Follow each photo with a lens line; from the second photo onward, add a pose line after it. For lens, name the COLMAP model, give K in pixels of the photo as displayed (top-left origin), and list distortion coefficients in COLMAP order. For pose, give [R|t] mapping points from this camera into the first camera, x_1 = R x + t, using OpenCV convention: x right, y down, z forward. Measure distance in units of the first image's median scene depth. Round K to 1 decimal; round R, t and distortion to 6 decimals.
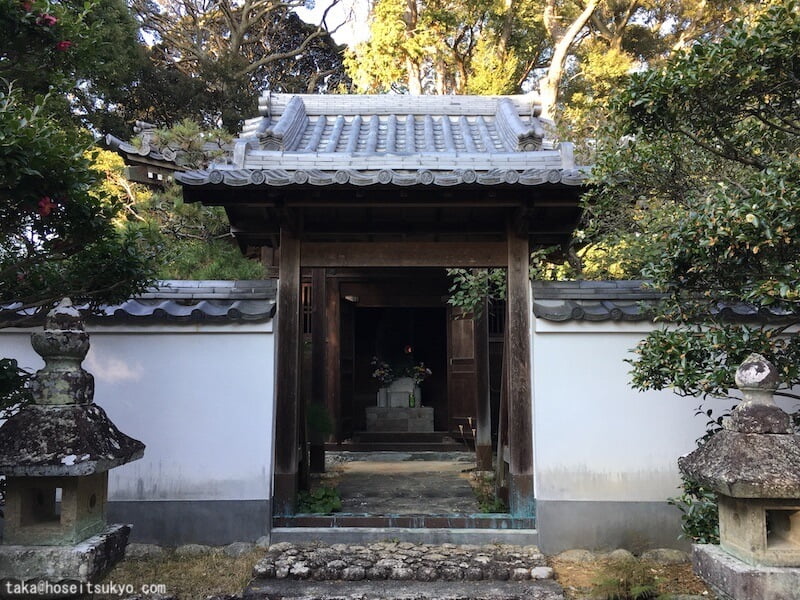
lens RADIAL K [[660.1, 0, 399.8], [0, 660.1, 300.6], [0, 0, 1]] dist [0.030740, -0.016072]
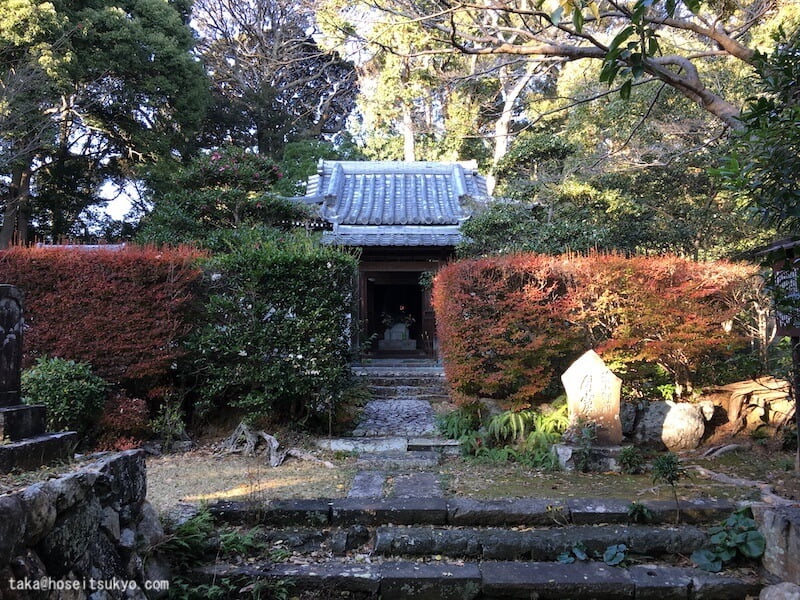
lens RADIAL K [[660.1, 0, 400.1], [0, 660.1, 299.3], [0, 0, 1]] dist [0.030740, -0.016072]
pose [[0.999992, -0.000511, 0.003911, 0.000541], [0.000340, 0.999047, 0.043636, -0.024144], [-0.003929, -0.043635, 0.999040, -0.759845]]
